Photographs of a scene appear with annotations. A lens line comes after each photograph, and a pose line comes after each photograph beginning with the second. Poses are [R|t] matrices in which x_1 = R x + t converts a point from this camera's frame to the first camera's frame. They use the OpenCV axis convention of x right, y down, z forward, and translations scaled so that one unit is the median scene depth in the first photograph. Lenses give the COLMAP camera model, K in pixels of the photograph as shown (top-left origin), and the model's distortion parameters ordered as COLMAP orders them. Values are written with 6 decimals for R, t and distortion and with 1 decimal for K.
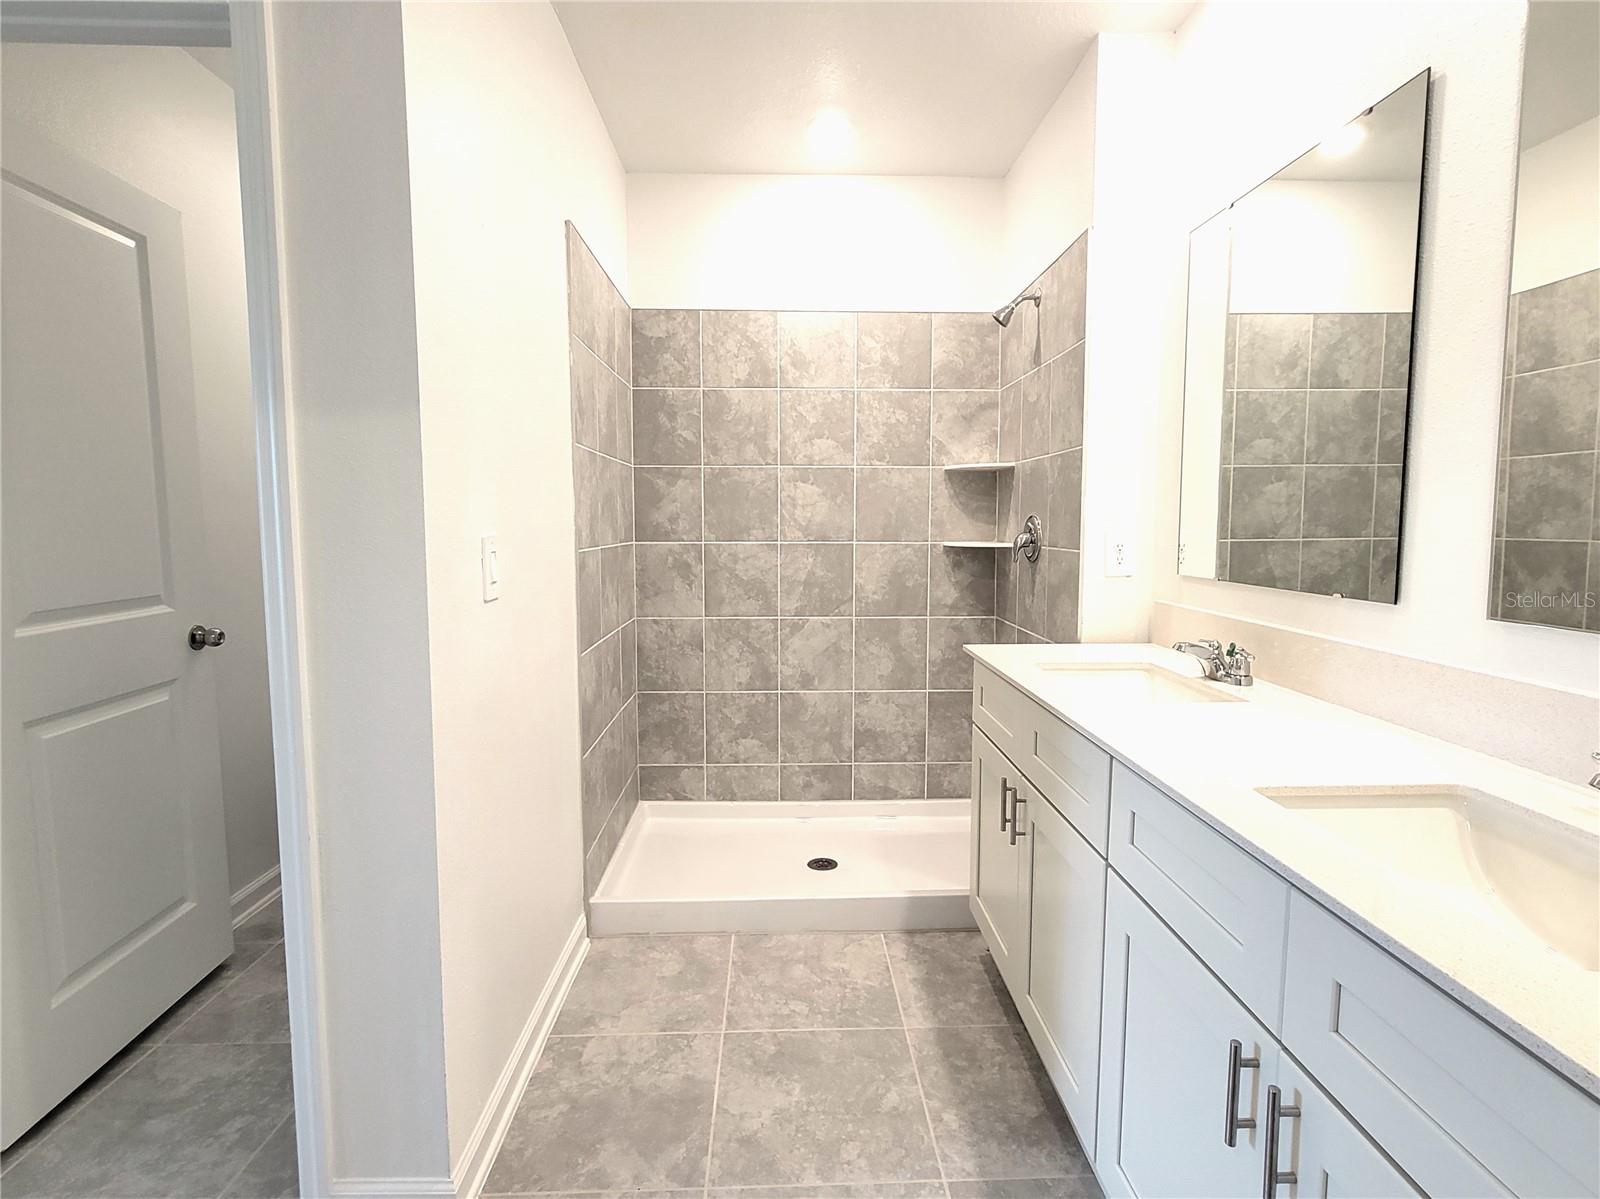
lens RADIAL K [[773.1, 0, 801.8], [0, 773.1, 586.5], [0, 0, 1]] dist [-0.001371, 0.000059]
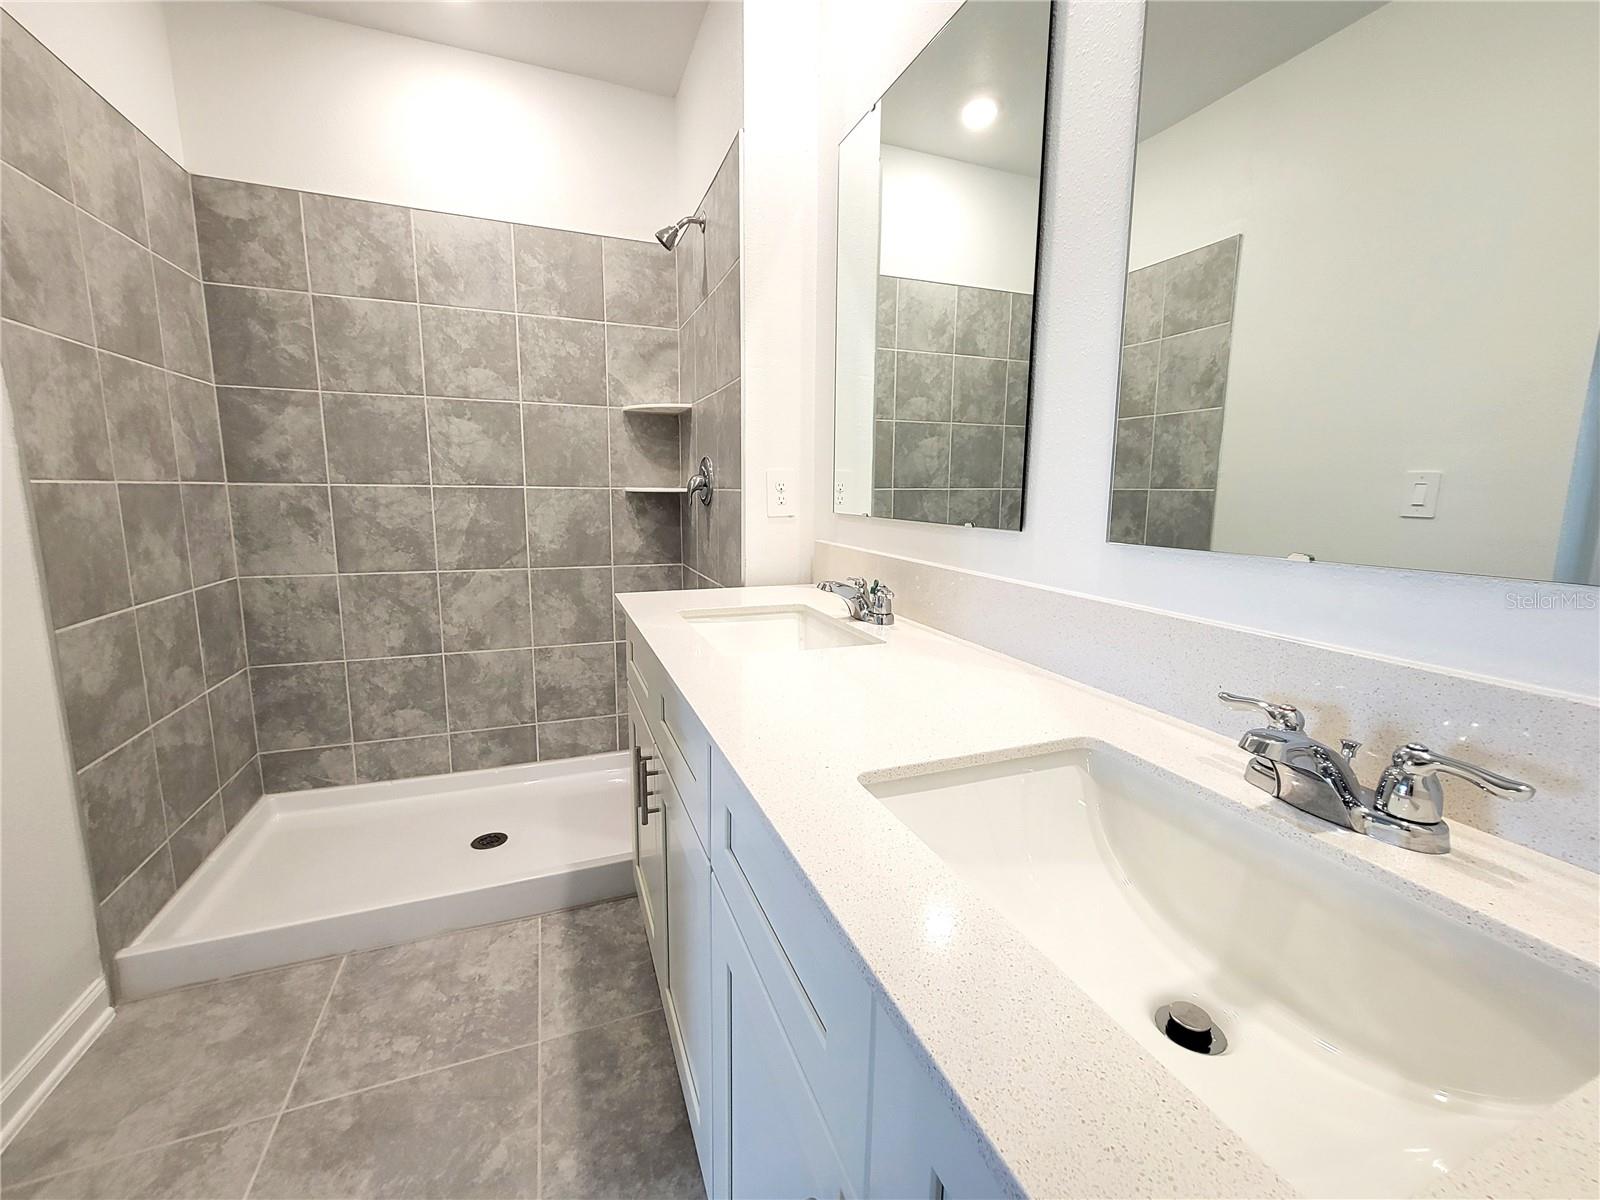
lens RADIAL K [[654.0, 0, 803.7], [0, 654.0, 591.3], [0, 0, 1]] dist [-0.000448, -0.000234]
pose [[0.941555, -0.040540, 0.334412, 0.117061], [0.016706, 0.997130, 0.073844, 0.014976], [-0.336446, -0.063942, 0.939529, 0.156984]]
